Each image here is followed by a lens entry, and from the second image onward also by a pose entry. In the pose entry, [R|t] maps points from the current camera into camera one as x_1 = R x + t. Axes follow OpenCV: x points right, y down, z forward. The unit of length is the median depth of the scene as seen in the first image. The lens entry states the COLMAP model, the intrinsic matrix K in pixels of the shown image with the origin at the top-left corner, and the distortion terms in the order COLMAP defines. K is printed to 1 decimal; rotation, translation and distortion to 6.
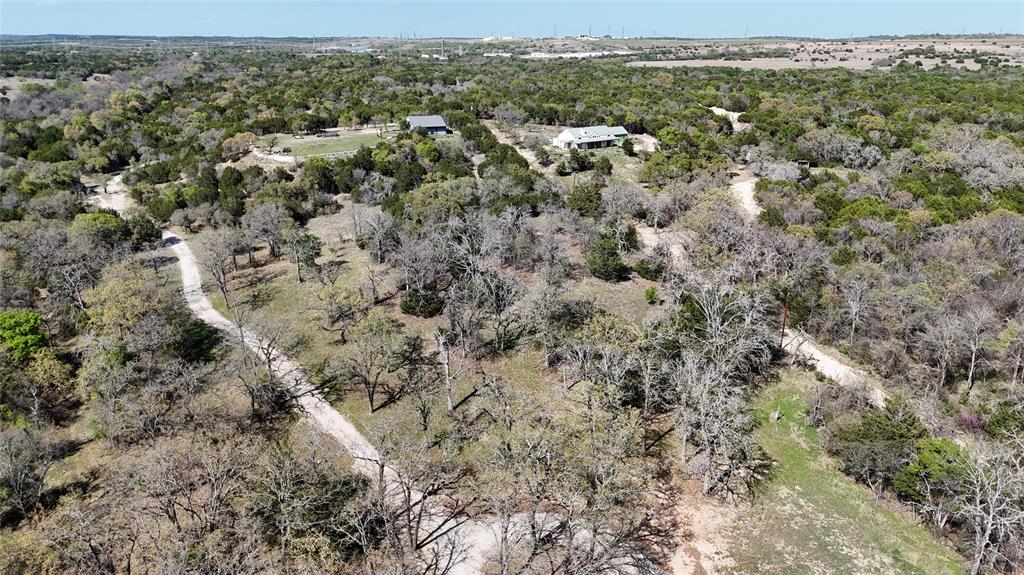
lens RADIAL K [[752.3, 0, 509.0], [0, 752.3, 287.2], [0, 0, 1]] dist [0.077192, -0.064515]
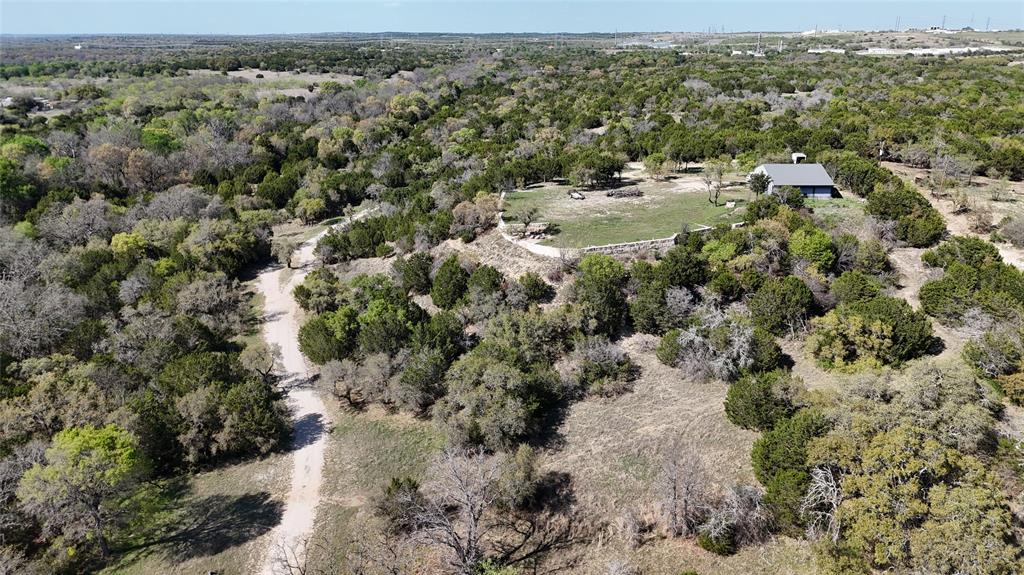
lens RADIAL K [[752.3, 0, 509.0], [0, 752.3, 287.2], [0, 0, 1]] dist [0.077192, -0.064515]
pose [[0.931675, 0.117830, -0.343655, -0.057098], [-0.115881, 0.992915, 0.026284, -0.068638], [0.344317, 0.015334, 0.938728, 0.211666]]
